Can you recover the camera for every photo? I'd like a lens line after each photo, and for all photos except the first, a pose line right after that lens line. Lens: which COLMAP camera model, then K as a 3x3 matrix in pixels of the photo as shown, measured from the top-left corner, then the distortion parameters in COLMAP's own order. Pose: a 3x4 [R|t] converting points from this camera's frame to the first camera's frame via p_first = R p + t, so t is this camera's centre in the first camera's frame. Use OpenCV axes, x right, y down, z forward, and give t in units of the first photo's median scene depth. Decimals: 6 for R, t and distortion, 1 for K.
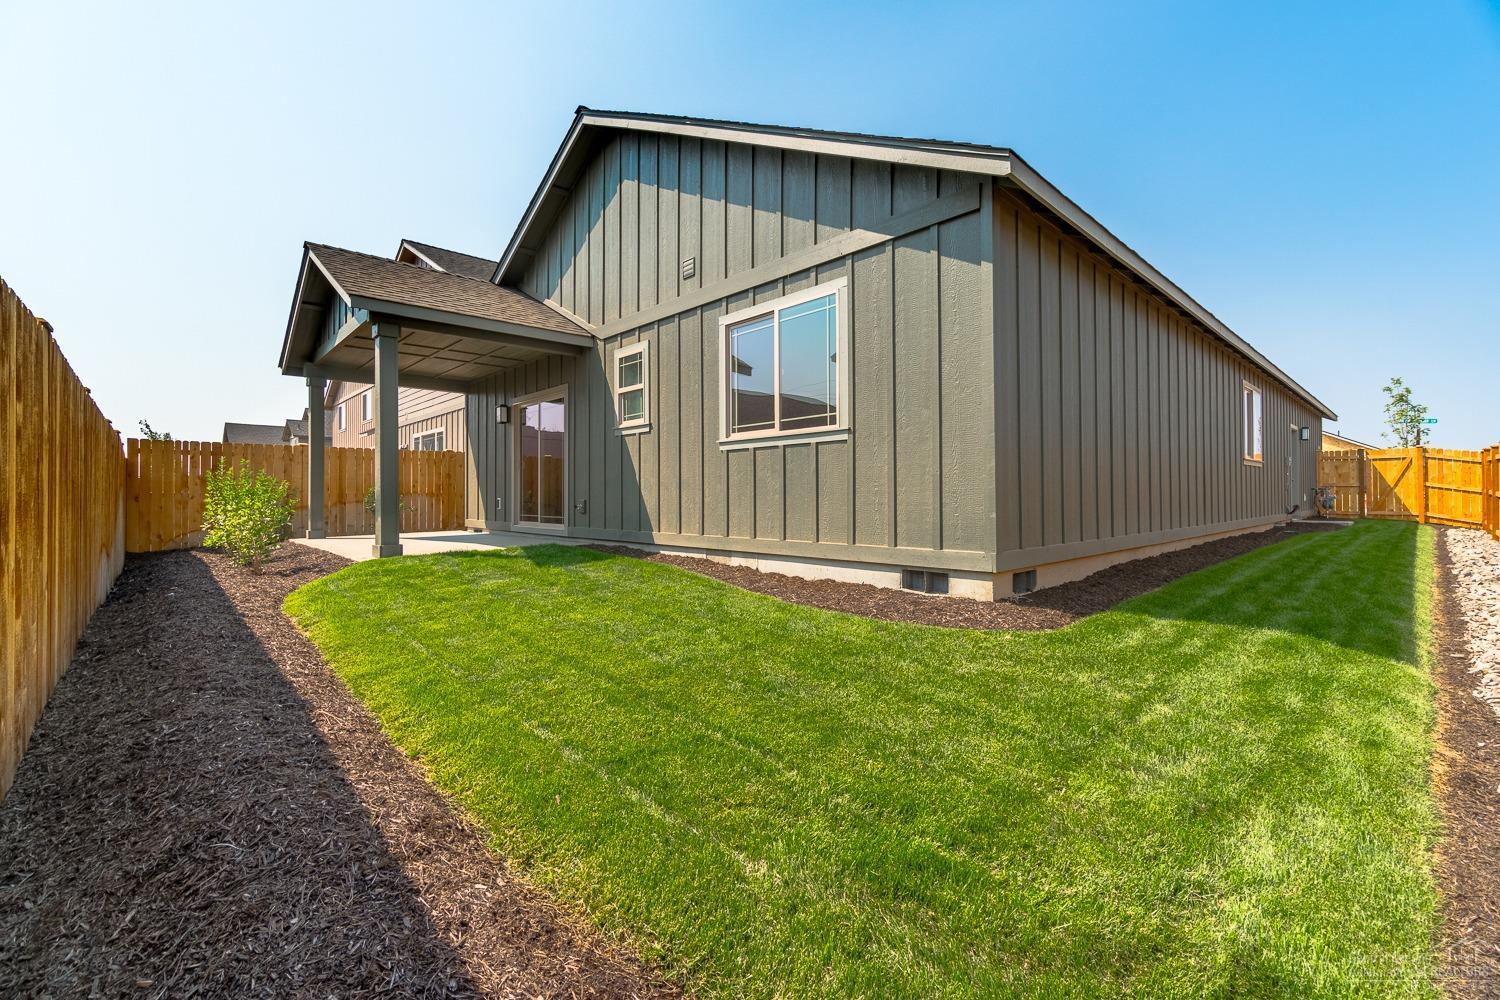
lens RADIAL K [[646.7, 0, 744.6], [0, 646.7, 483.1], [0, 0, 1]] dist [-0.001706, -0.000057]
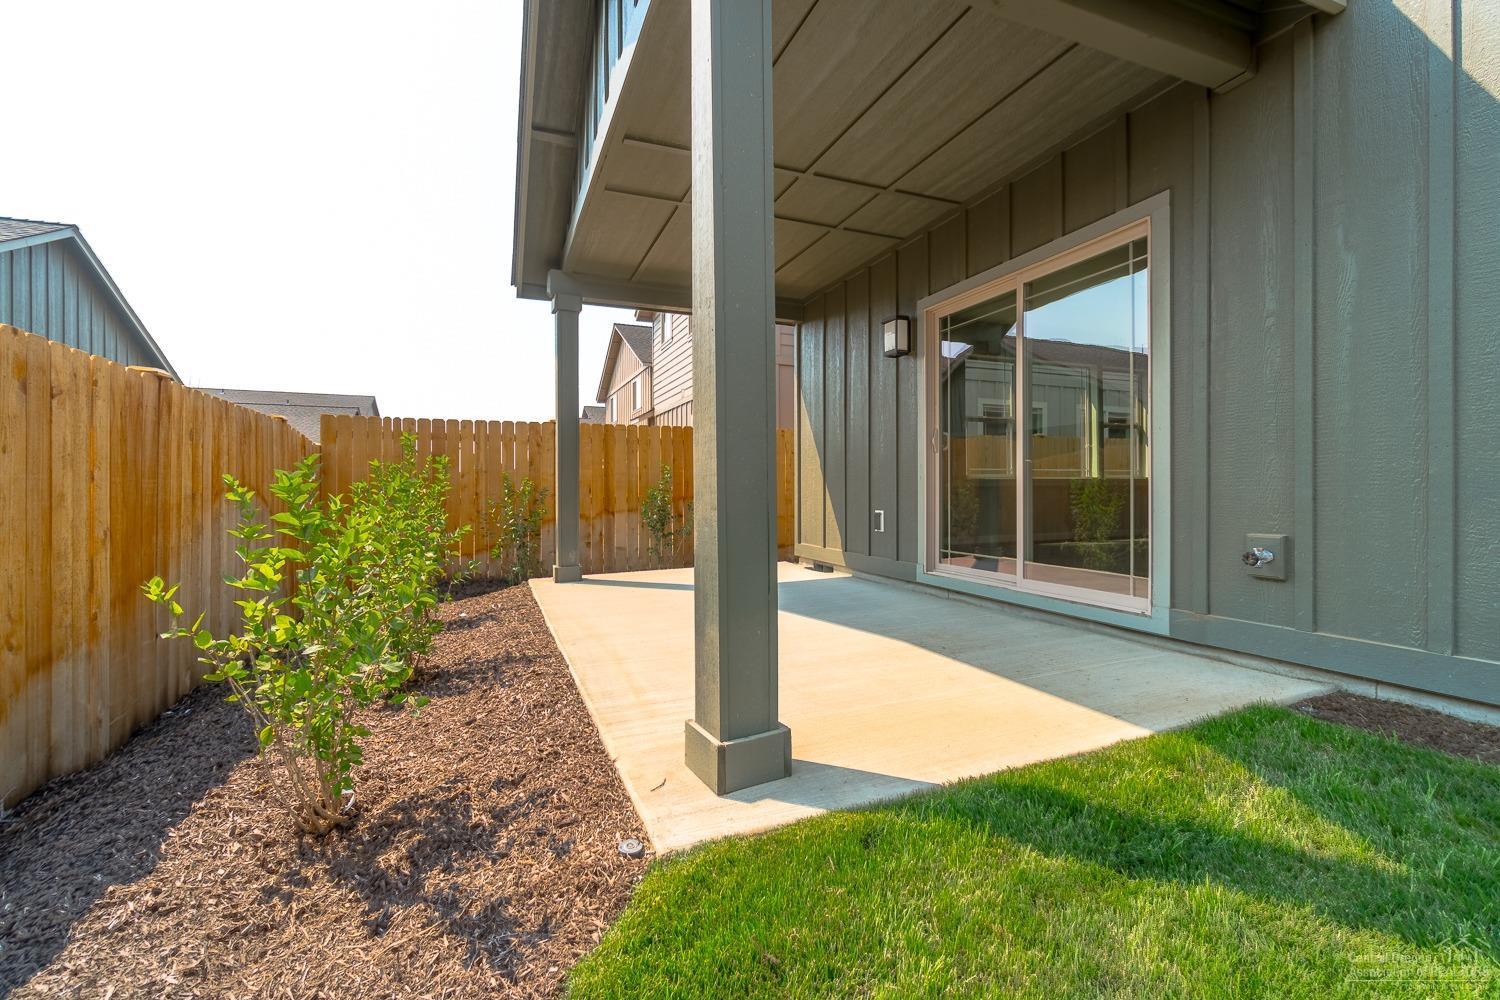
lens RADIAL K [[646.7, 0, 744.6], [0, 646.7, 483.1], [0, 0, 1]] dist [-0.001706, -0.000057]
pose [[0.935498, -0.003063, -0.353318, -0.310823], [0.007511, 0.999909, 0.011219, -0.004449], [0.353252, -0.013149, 0.935436, 0.514259]]
